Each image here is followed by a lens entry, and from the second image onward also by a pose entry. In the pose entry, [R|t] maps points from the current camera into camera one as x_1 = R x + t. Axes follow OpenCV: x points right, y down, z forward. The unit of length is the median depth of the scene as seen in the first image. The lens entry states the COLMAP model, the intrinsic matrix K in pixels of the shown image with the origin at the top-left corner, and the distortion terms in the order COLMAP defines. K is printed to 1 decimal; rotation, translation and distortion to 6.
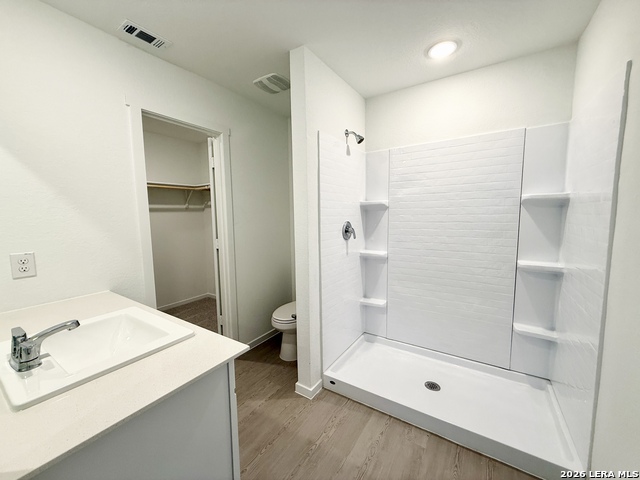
lens RADIAL K [[255.0, 0, 318.0], [0, 255.0, 240.3], [0, 0, 1]] dist [0.000189, 0.000239]
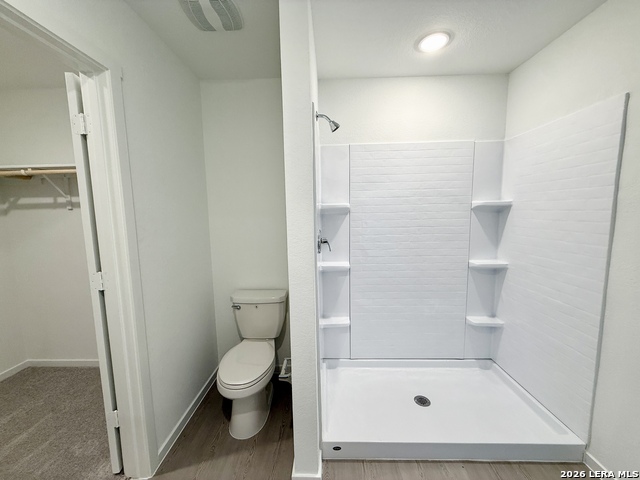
lens RADIAL K [[255.0, 0, 318.0], [0, 255.0, 240.3], [0, 0, 1]] dist [0.000189, 0.000239]
pose [[0.853925, -0.060430, 0.516876, -0.310516], [0.058389, 0.998089, 0.020227, -0.061866], [-0.517110, 0.012908, 0.855821, 0.350600]]
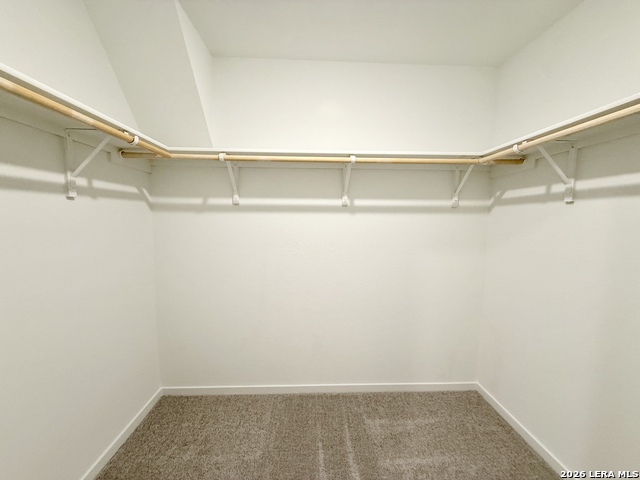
lens RADIAL K [[255.0, 0, 318.0], [0, 255.0, 240.3], [0, 0, 1]] dist [0.000189, 0.000239]
pose [[0.580873, 0.091174, -0.808872, -0.469176], [-0.094363, 0.994550, 0.044339, -0.103223], [0.808506, 0.050573, 0.586311, 0.894492]]
